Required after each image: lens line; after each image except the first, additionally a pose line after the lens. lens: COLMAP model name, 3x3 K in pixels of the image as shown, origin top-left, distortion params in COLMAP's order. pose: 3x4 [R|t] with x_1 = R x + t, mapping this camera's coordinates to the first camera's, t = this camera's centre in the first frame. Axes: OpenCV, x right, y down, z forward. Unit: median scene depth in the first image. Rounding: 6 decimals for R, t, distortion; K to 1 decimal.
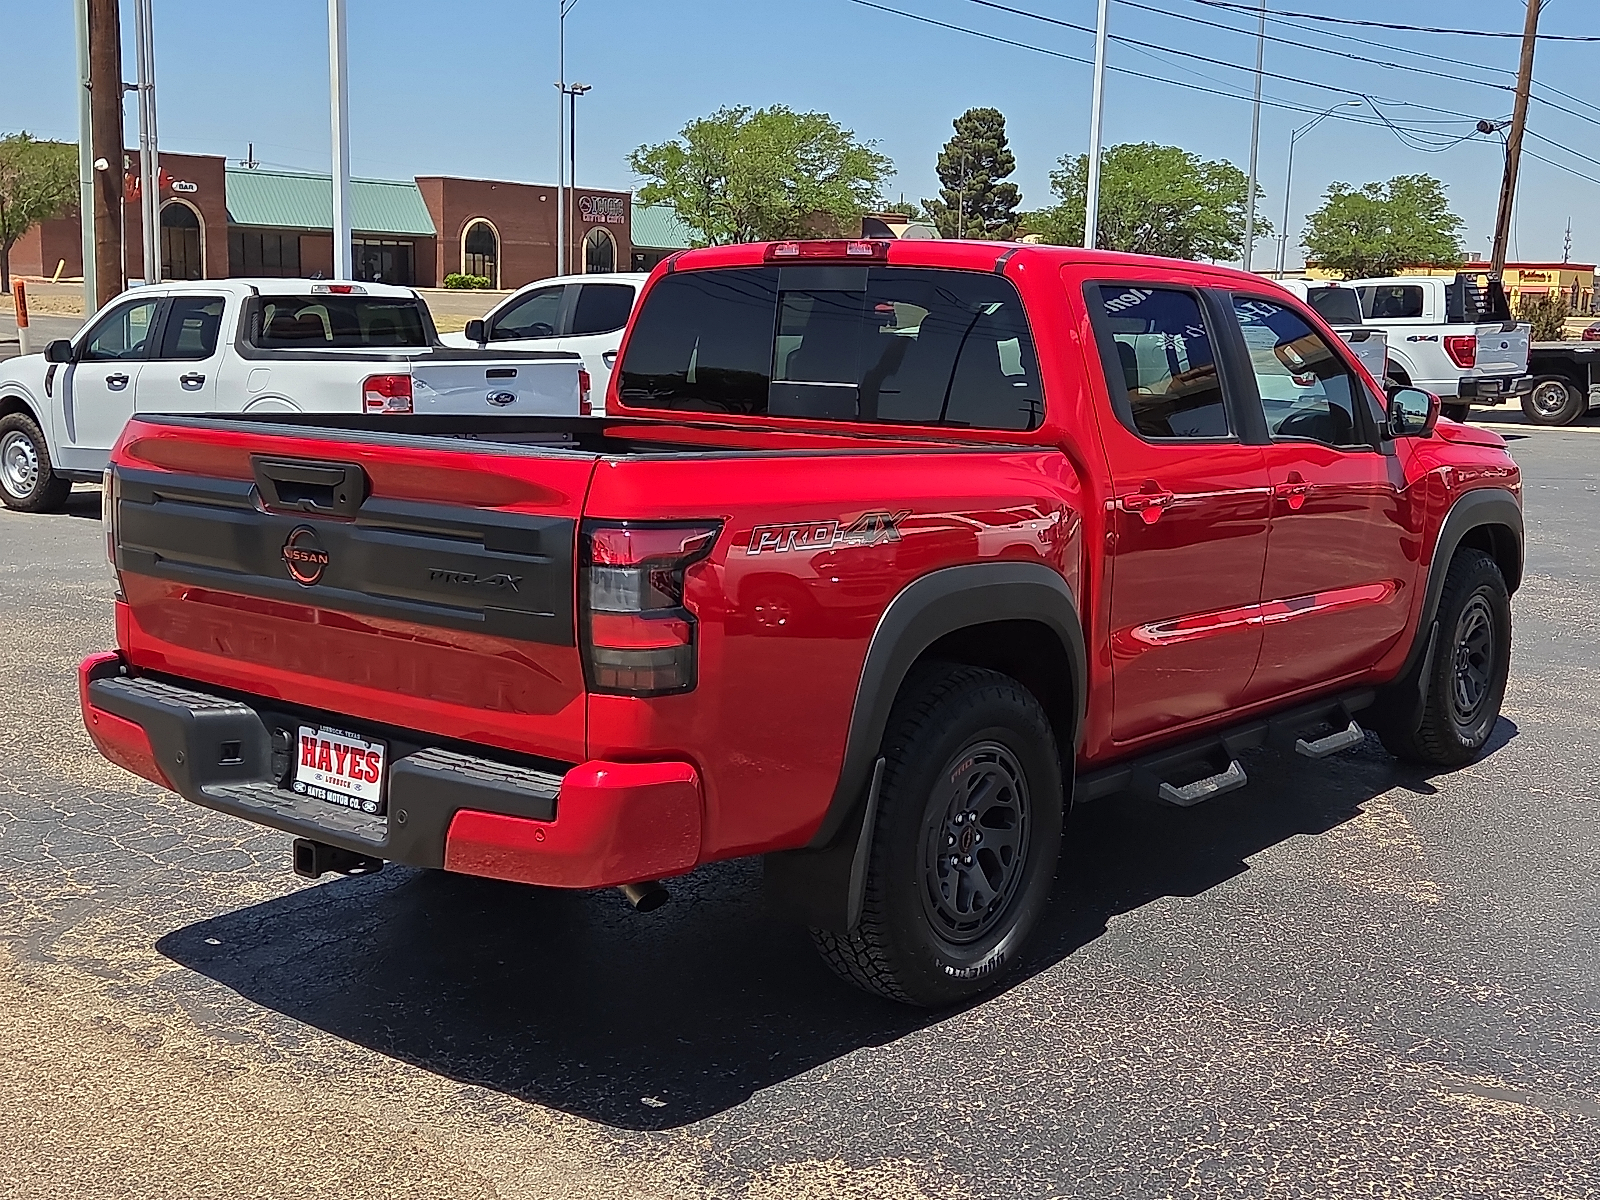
lens RADIAL K [[1926.4, 0, 795.3], [0, 1926.4, 602.8], [0, 0, 1]] dist [-0.041361, 0.000000]
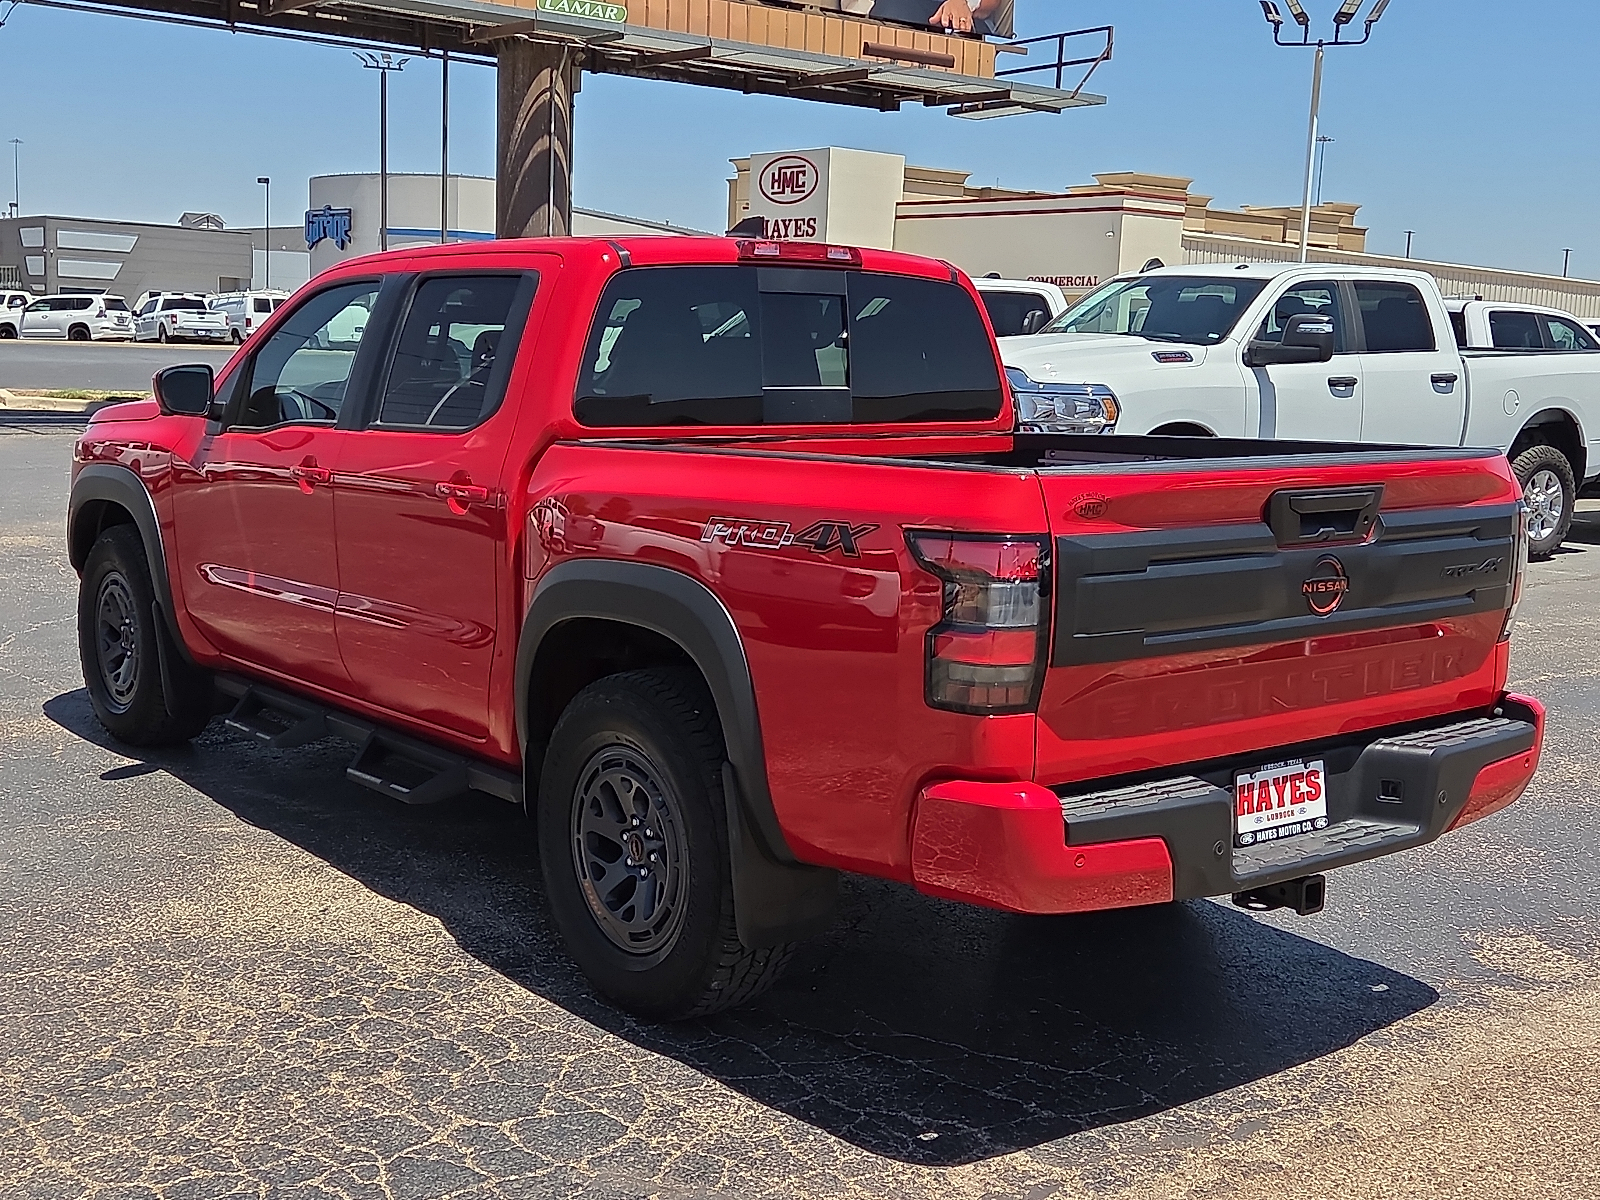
lens RADIAL K [[1926.4, 0, 794.6], [0, 1926.4, 595.7], [0, 0, 1]] dist [-0.041361, 0.000000]
pose [[0.218441, -0.146028, 0.964862, -1.216517], [0.119851, 0.985269, 0.121983, -0.165497], [-0.968462, 0.088993, 0.232725, 1.000798]]
